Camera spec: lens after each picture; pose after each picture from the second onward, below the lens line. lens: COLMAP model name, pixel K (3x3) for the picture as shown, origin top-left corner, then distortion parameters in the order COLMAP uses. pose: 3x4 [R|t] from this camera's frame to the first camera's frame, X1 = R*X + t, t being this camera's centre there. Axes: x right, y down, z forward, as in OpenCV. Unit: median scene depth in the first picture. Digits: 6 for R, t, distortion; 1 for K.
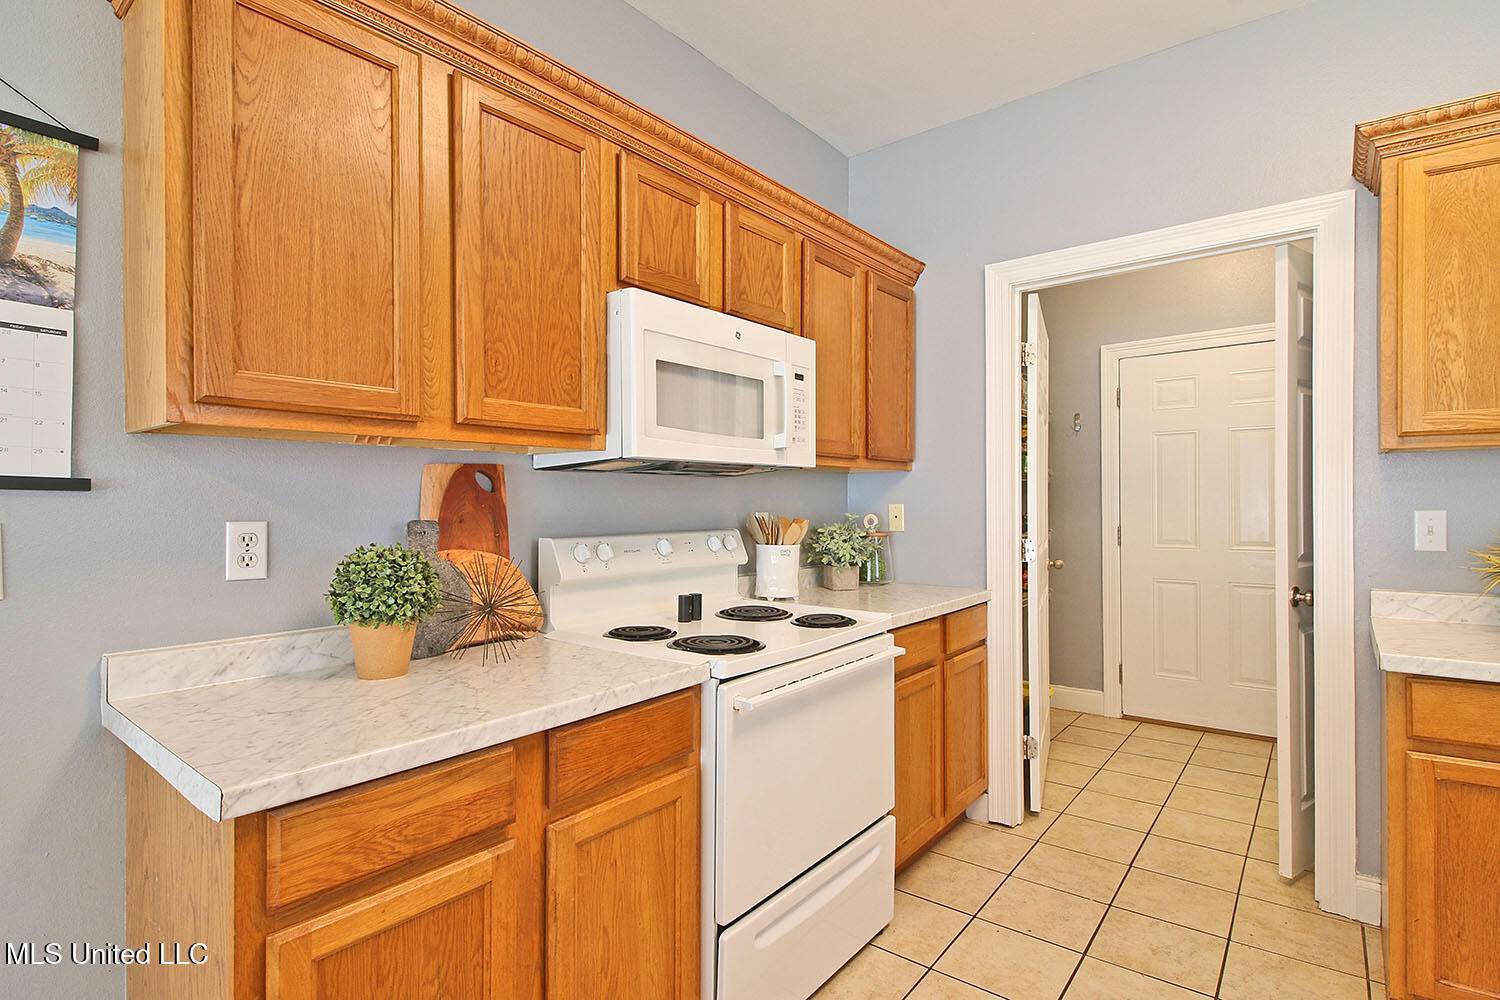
lens RADIAL K [[728.7, 0, 785.4], [0, 728.7, 501.0], [0, 0, 1]] dist [-0.003660, -0.009359]
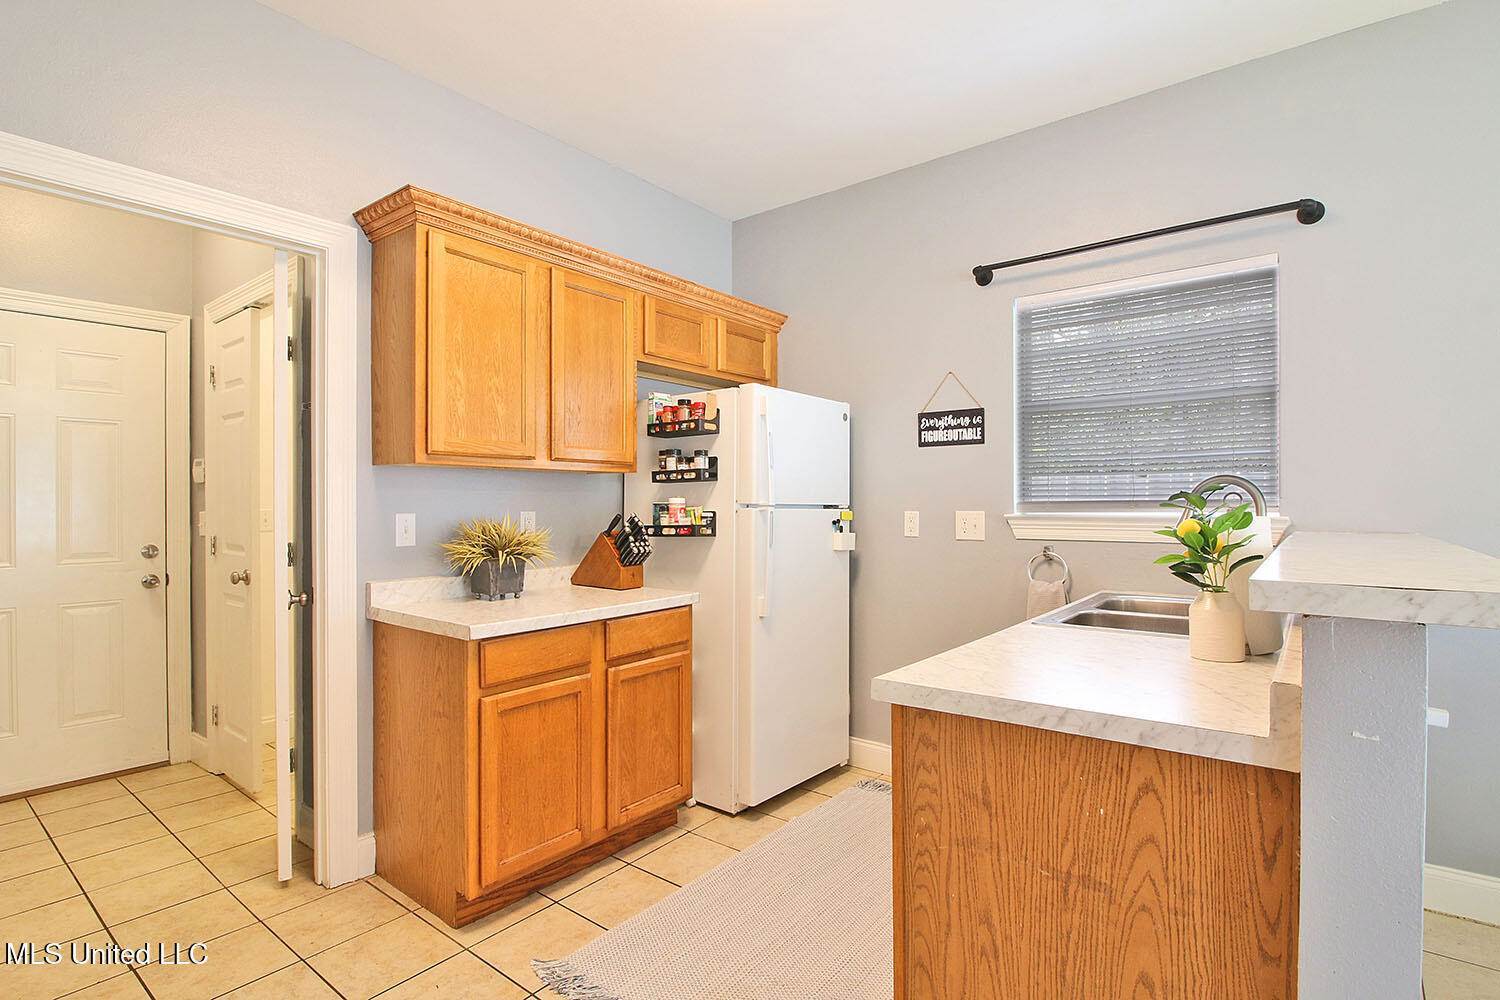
lens RADIAL K [[728.7, 0, 750.6], [0, 728.7, 500.6], [0, 0, 1]] dist [-0.003660, -0.009359]
pose [[0.008549, 0.008284, 0.999929, -0.354359], [-0.004440, 0.999956, -0.008246, -0.001314], [-0.999954, -0.004369, 0.008586, 0.398985]]
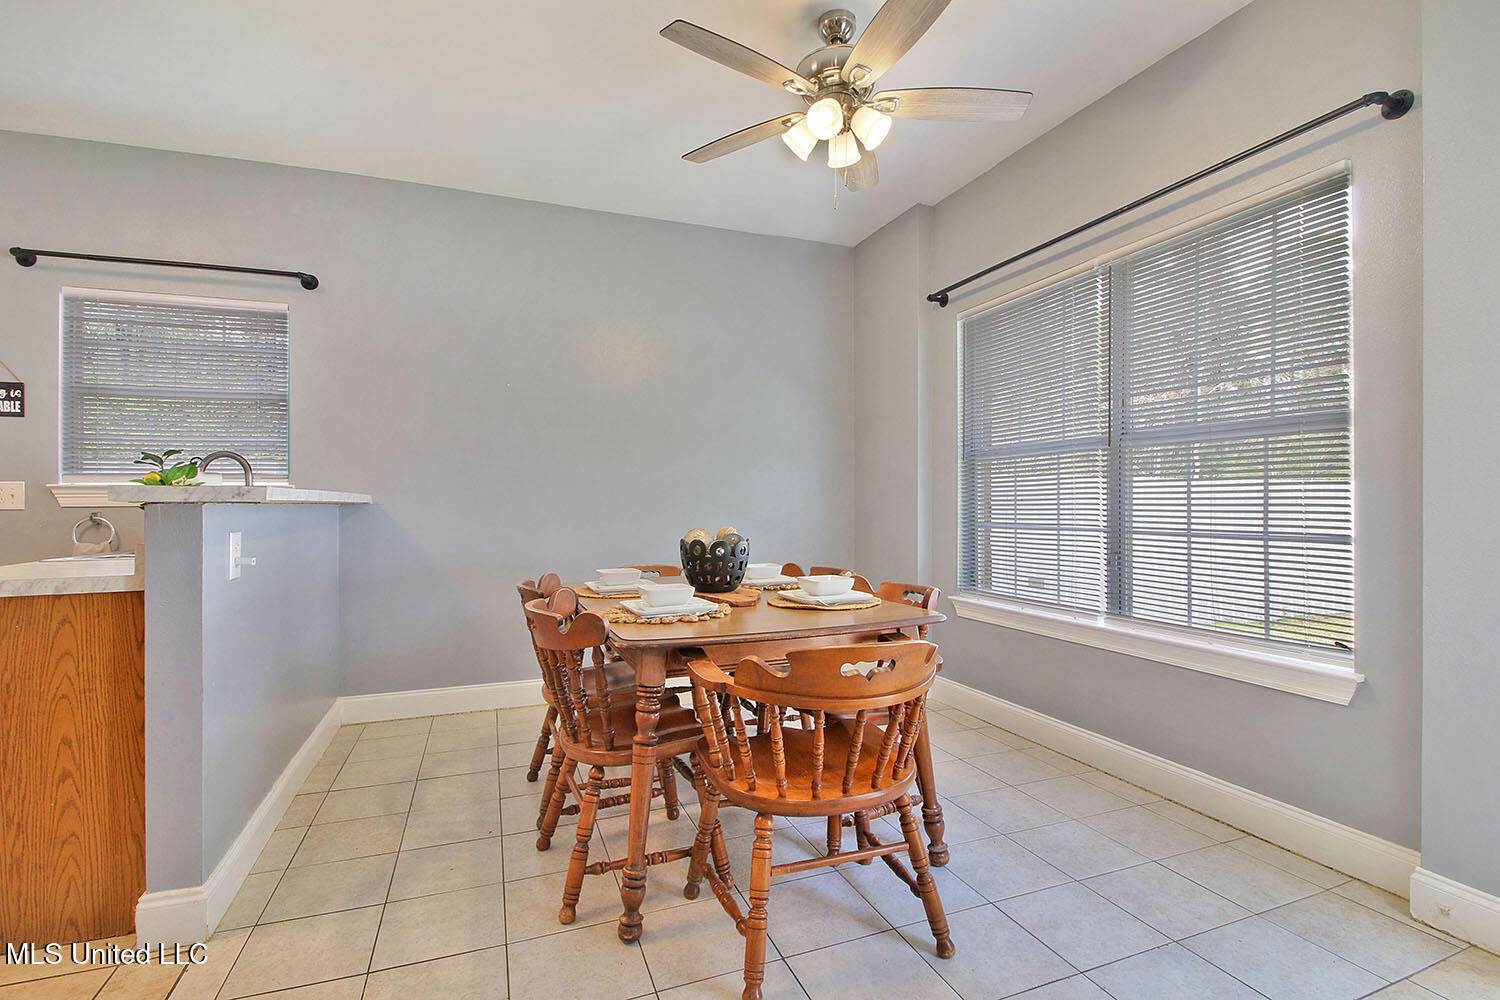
lens RADIAL K [[704.9, 0, 757.2], [0, 704.9, 500.4], [0, 0, 1]] dist [-0.012653, -0.003538]
pose [[-0.858487, 0.012848, 0.512674, -0.963953], [0.007040, 0.999887, -0.013270, 0.076685], [-0.512786, -0.007783, -0.858481, 0.399715]]
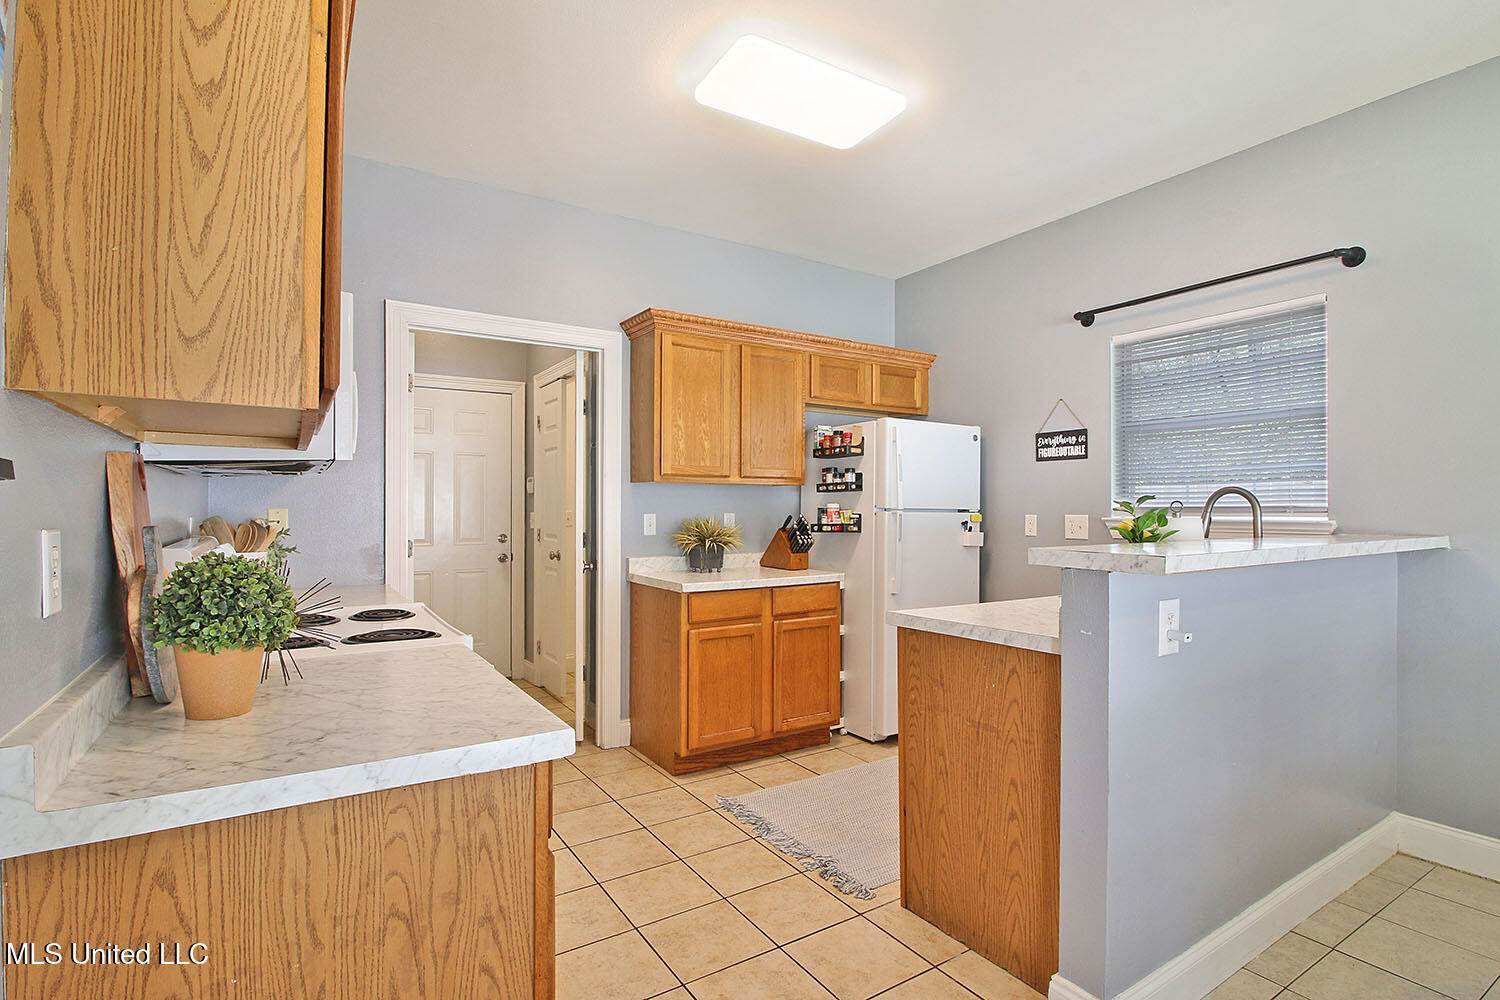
lens RADIAL K [[728.7, 0, 748.3], [0, 728.7, 500.5], [0, 0, 1]] dist [-0.003660, -0.009359]
pose [[0.340703, 0.015582, 0.940042, -0.815622], [-0.009432, 0.999869, -0.013155, 0.001664], [-0.940124, -0.004385, 0.340806, 0.110500]]
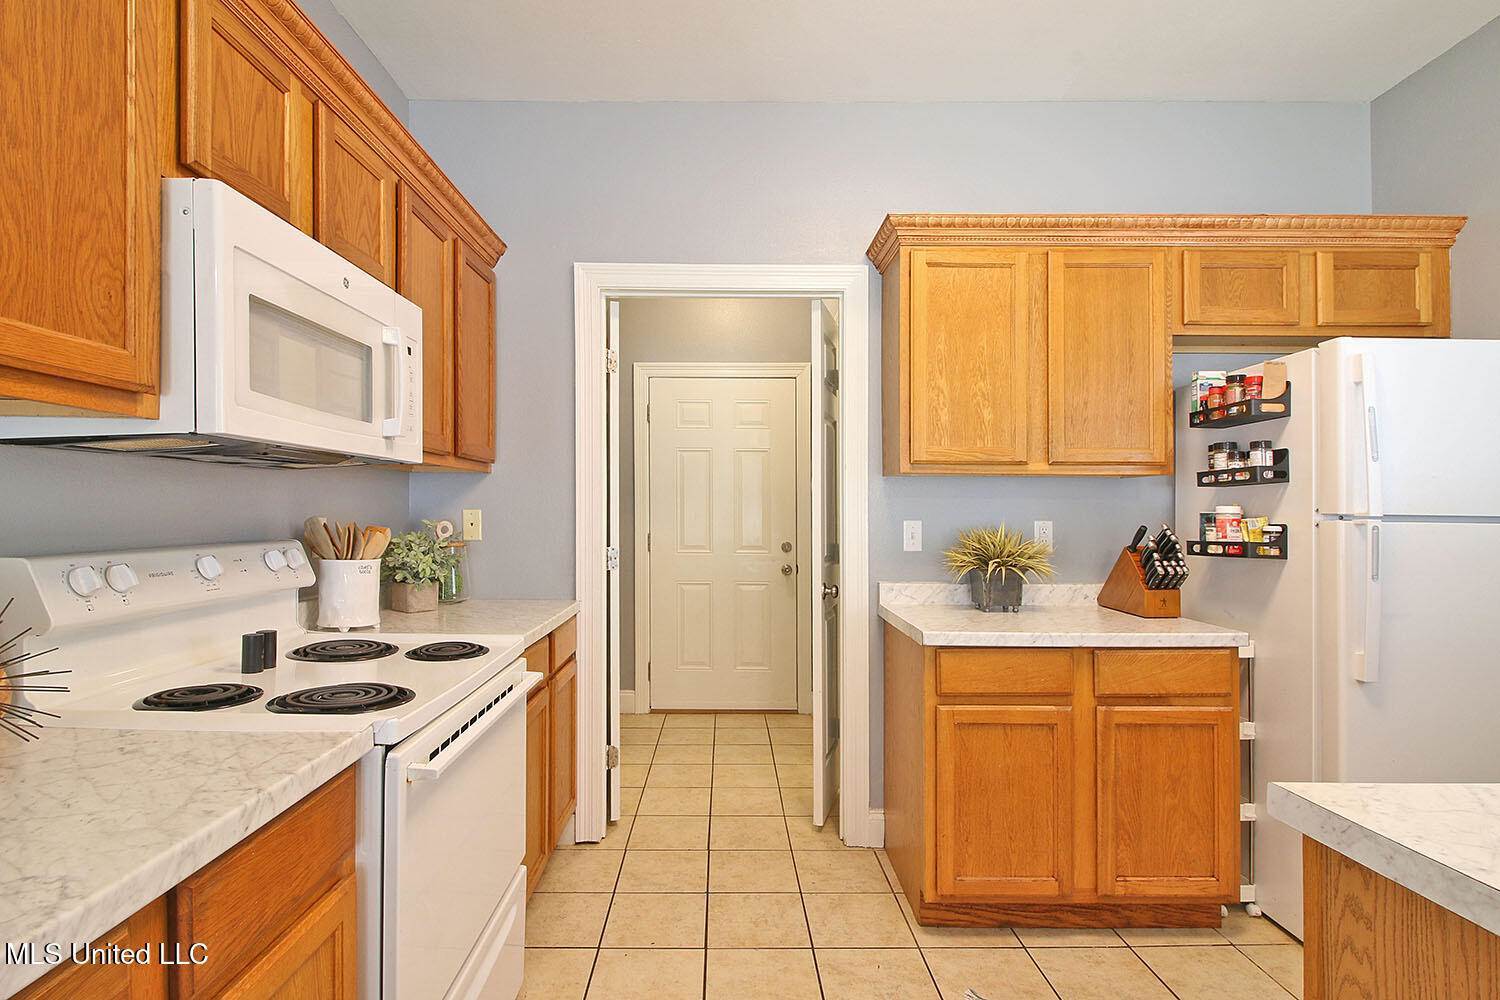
lens RADIAL K [[728.7, 0, 724.2], [0, 728.7, 506.2], [0, 0, 1]] dist [-0.003660, -0.009359]
pose [[0.793062, 0.017109, 0.608901, -0.194328], [-0.015497, 0.999849, -0.007910, 0.003162], [-0.608944, -0.003163, 0.793207, 0.154148]]
